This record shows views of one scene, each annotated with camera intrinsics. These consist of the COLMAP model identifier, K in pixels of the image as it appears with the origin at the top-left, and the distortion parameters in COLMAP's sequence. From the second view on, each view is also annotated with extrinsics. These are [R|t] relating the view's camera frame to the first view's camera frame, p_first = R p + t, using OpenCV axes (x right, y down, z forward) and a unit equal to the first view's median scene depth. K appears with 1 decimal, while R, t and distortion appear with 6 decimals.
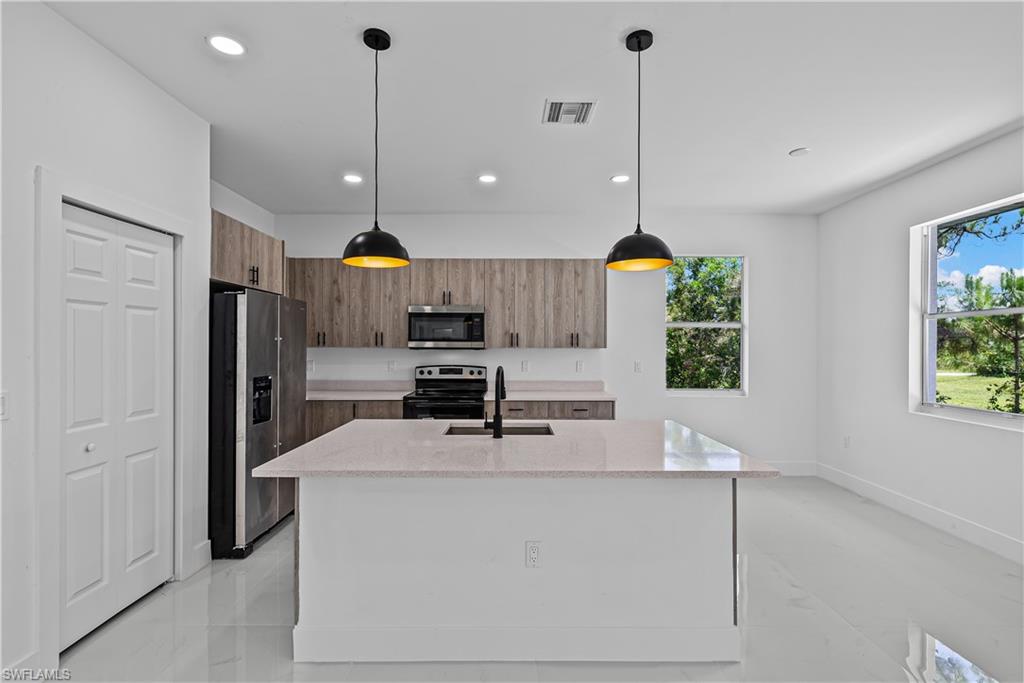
lens RADIAL K [[462.8, 0, 511.7], [0, 462.8, 343.3], [0, 0, 1]] dist [0.002611, -0.000297]
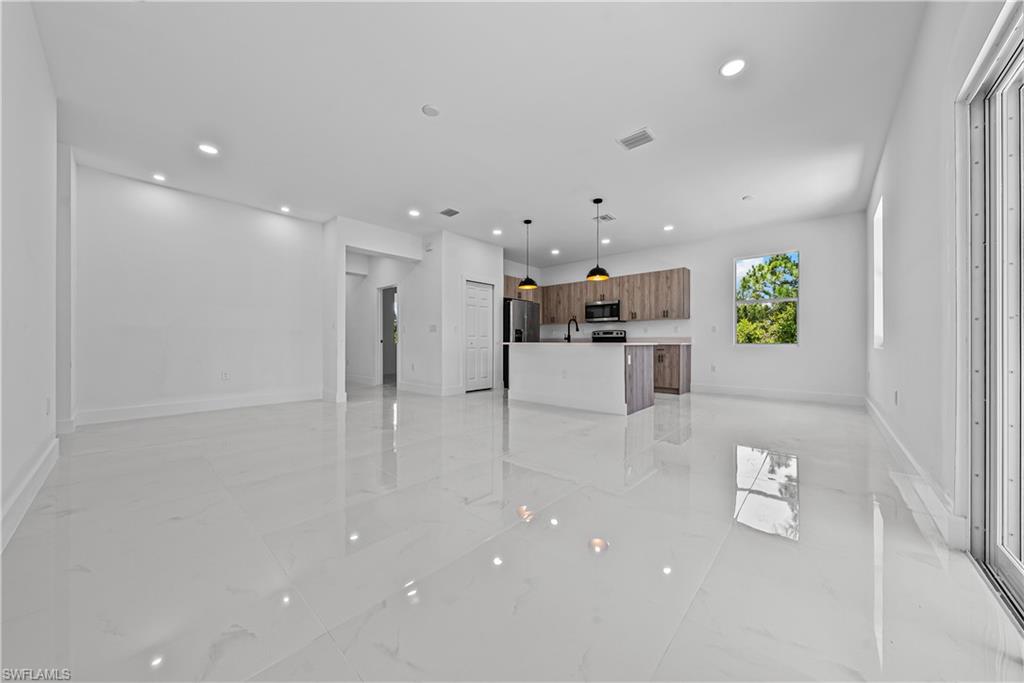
lens RADIAL K [[348.6, 0, 510.9], [0, 348.6, 341.3], [0, 0, 1]] dist [-0.001042, -0.000076]
pose [[0.742428, -0.005309, -0.669905, 0.607668], [0.003248, 0.999985, -0.004325, 0.106355], [0.669918, 0.001035, 0.742434, -0.449003]]
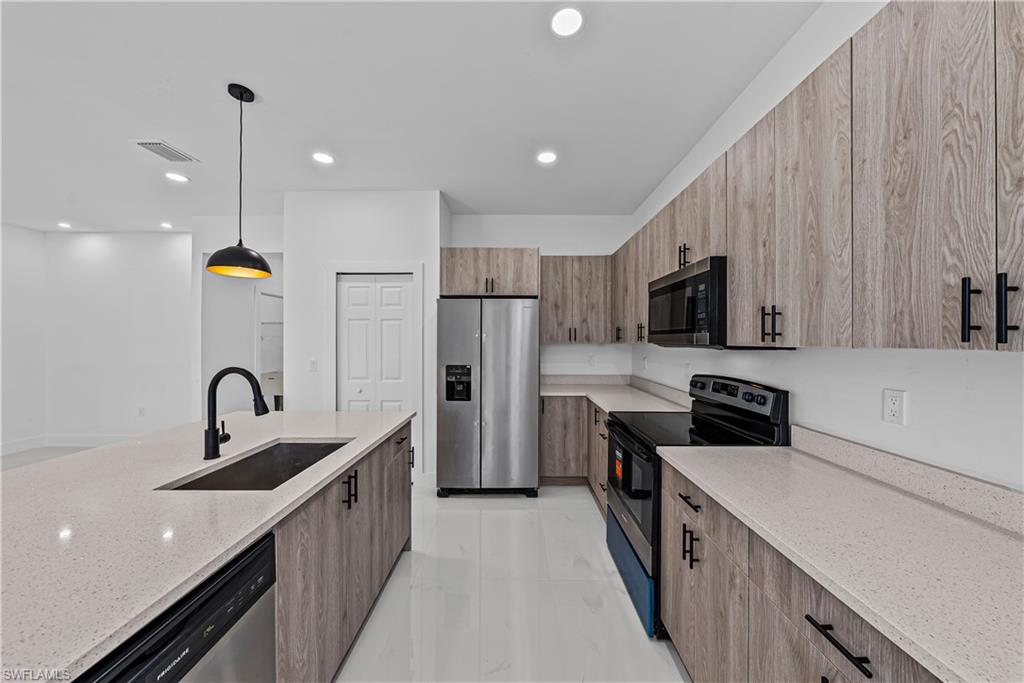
lens RADIAL K [[348.6, 0, 510.9], [0, 348.6, 341.3], [0, 0, 1]] dist [-0.001042, -0.000076]
pose [[-0.011442, -0.002825, -0.999931, 0.288180], [0.002815, 0.999992, -0.002857, 0.006361], [0.999931, -0.002848, -0.011434, 0.791394]]
